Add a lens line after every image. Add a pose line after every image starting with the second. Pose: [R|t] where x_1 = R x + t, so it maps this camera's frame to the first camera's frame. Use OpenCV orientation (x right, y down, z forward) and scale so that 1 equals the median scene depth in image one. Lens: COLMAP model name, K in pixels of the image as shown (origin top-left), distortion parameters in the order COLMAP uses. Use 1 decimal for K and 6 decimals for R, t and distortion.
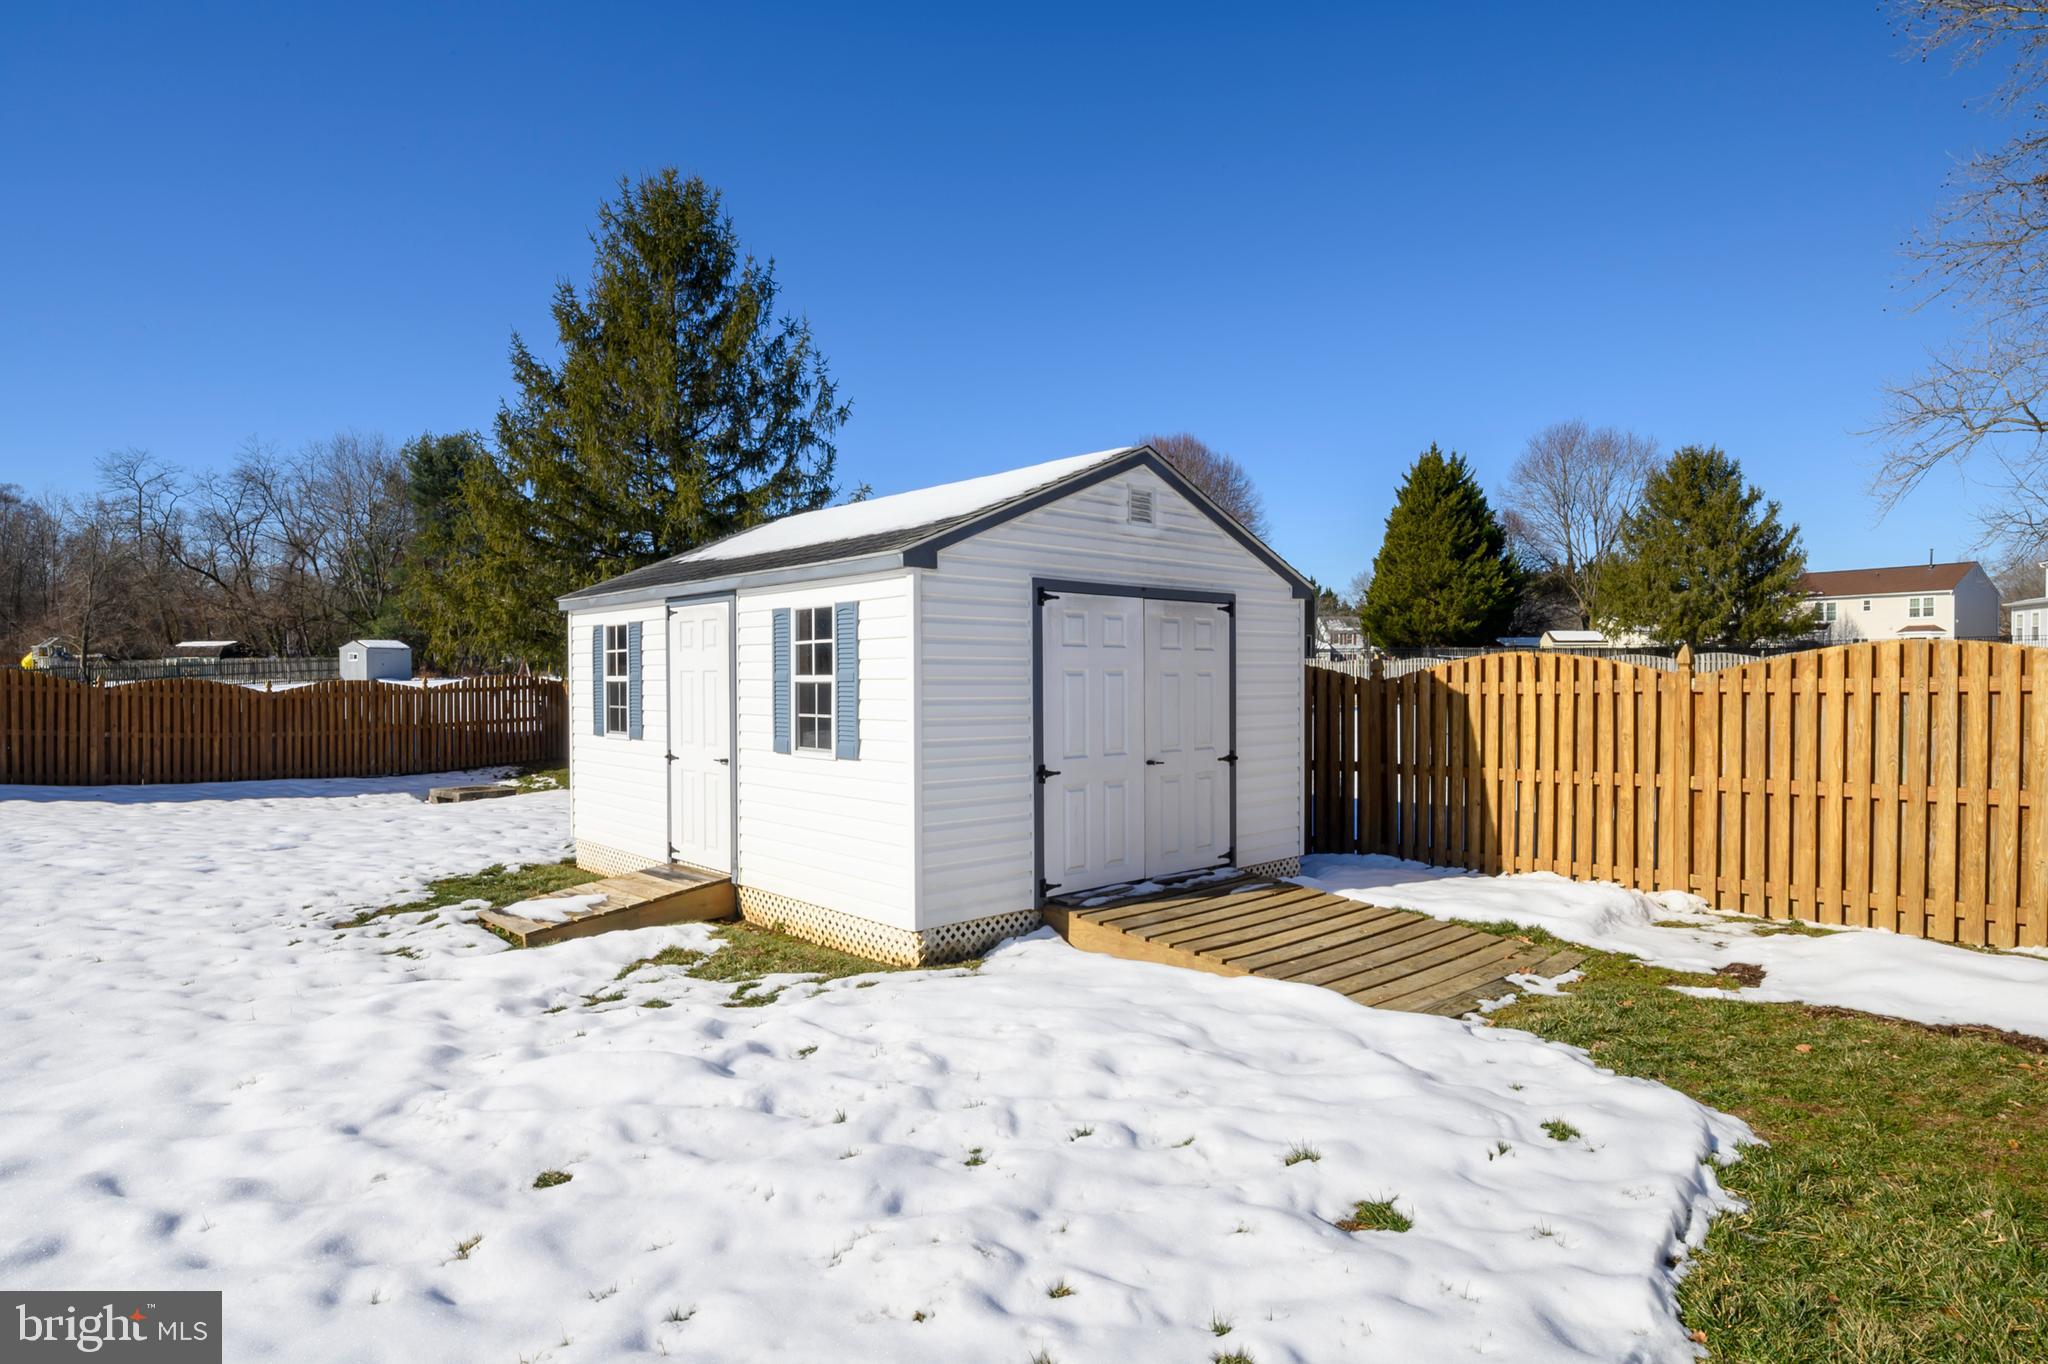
lens RADIAL K [[1104.4, 0, 1024.0], [0, 1104.4, 682.0], [0, 0, 1]] dist [0.001765, -0.000389]
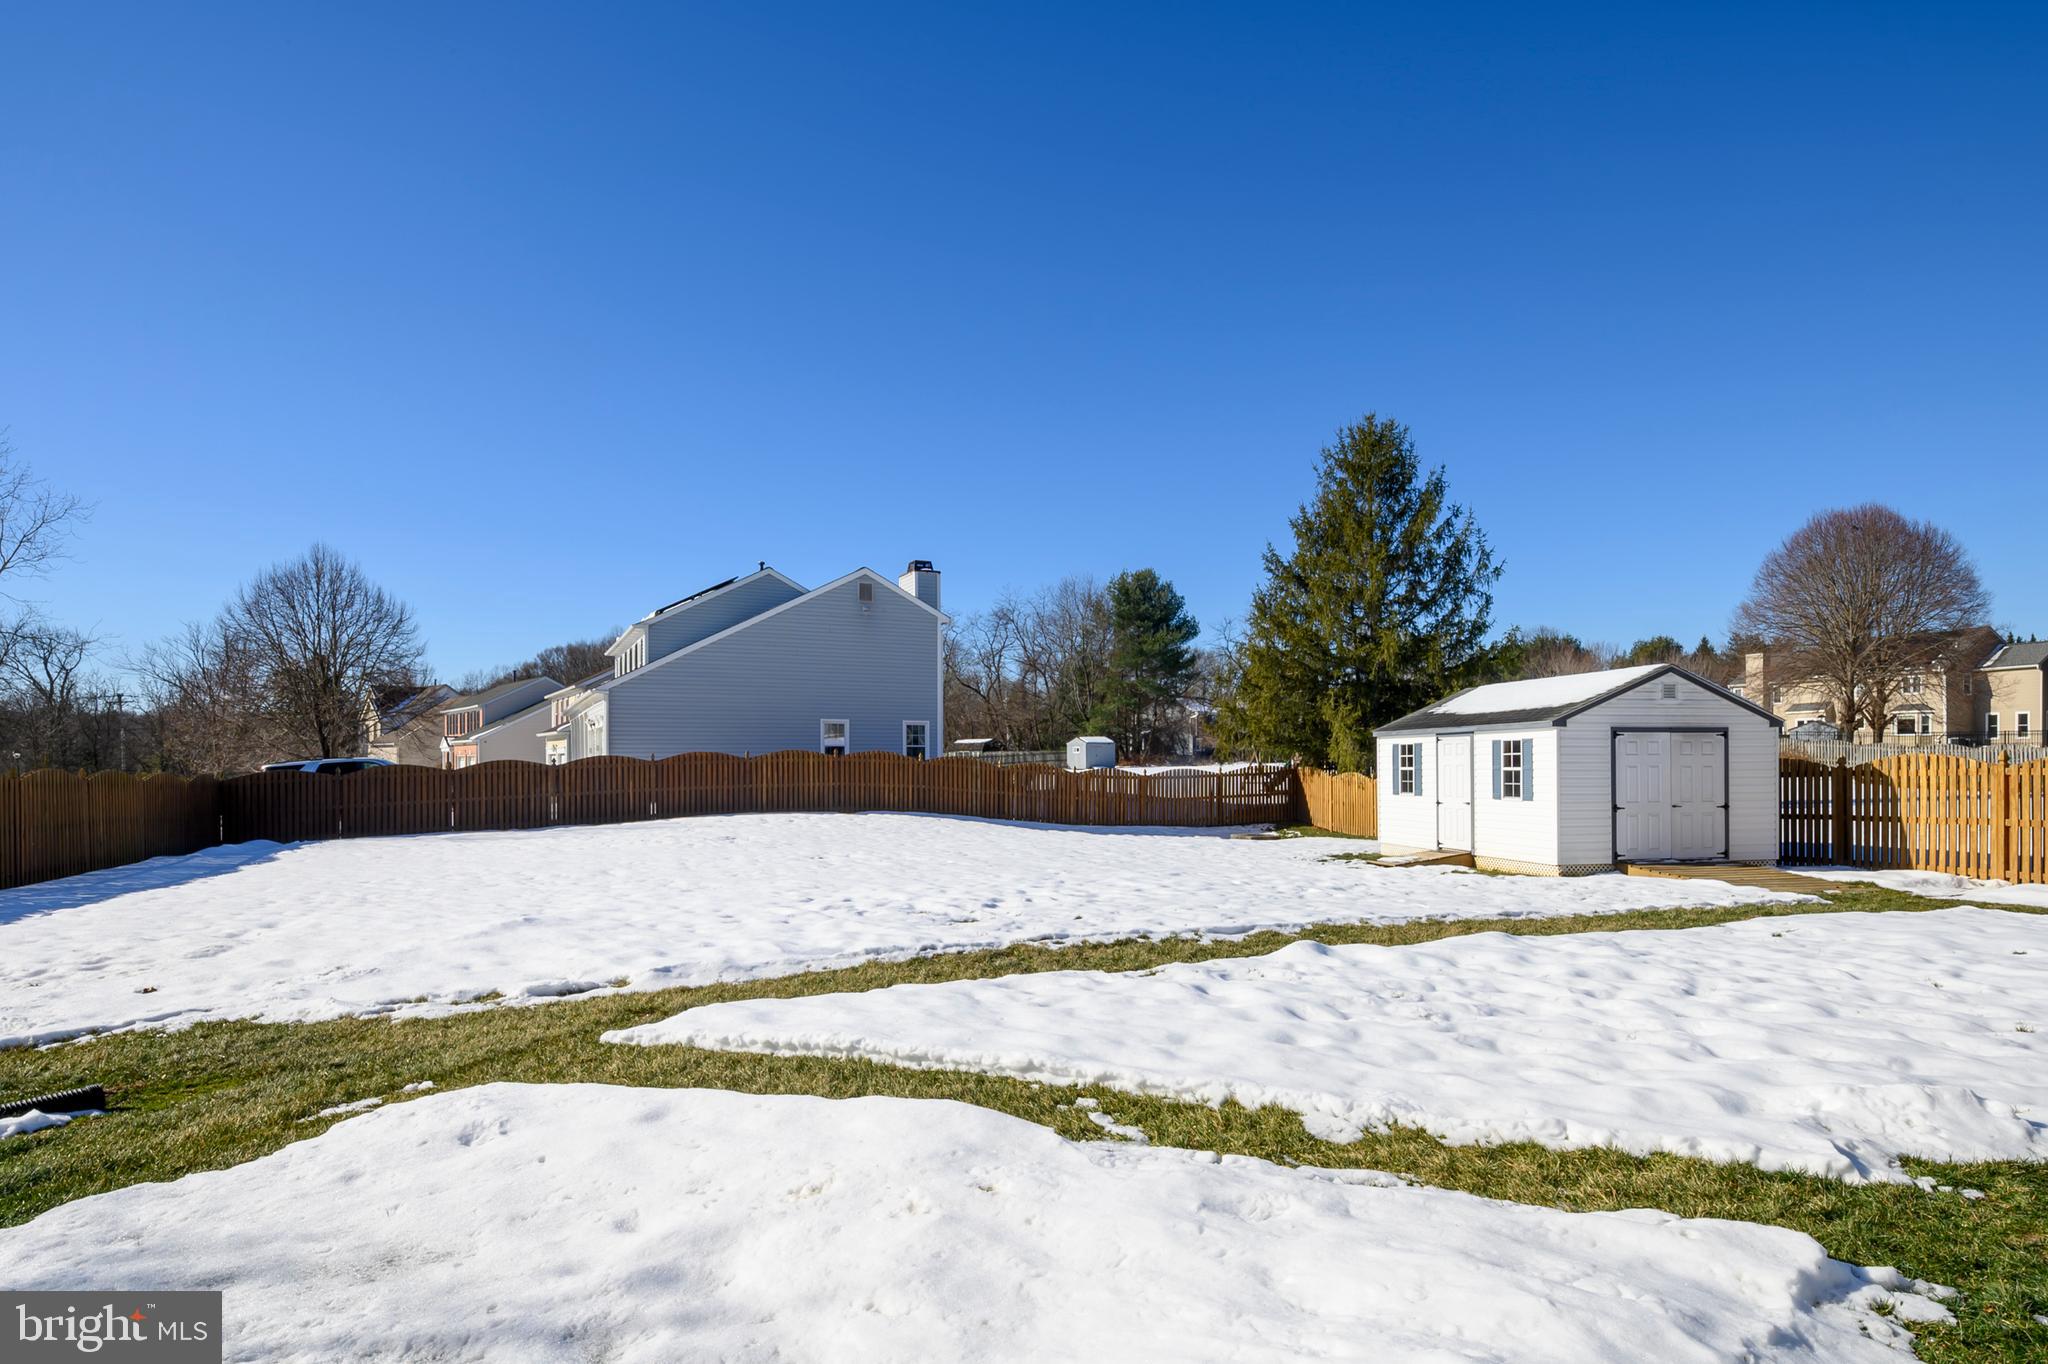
lens RADIAL K [[1106.5, 0, 1019.5], [0, 1106.5, 778.5], [0, 0, 1]] dist [0.004532, -0.006444]
pose [[0.853025, 0.002593, -0.521864, 0.124142], [0.002086, 0.999963, 0.008379, -0.003315], [0.521867, -0.008236, 0.852987, -1.283497]]
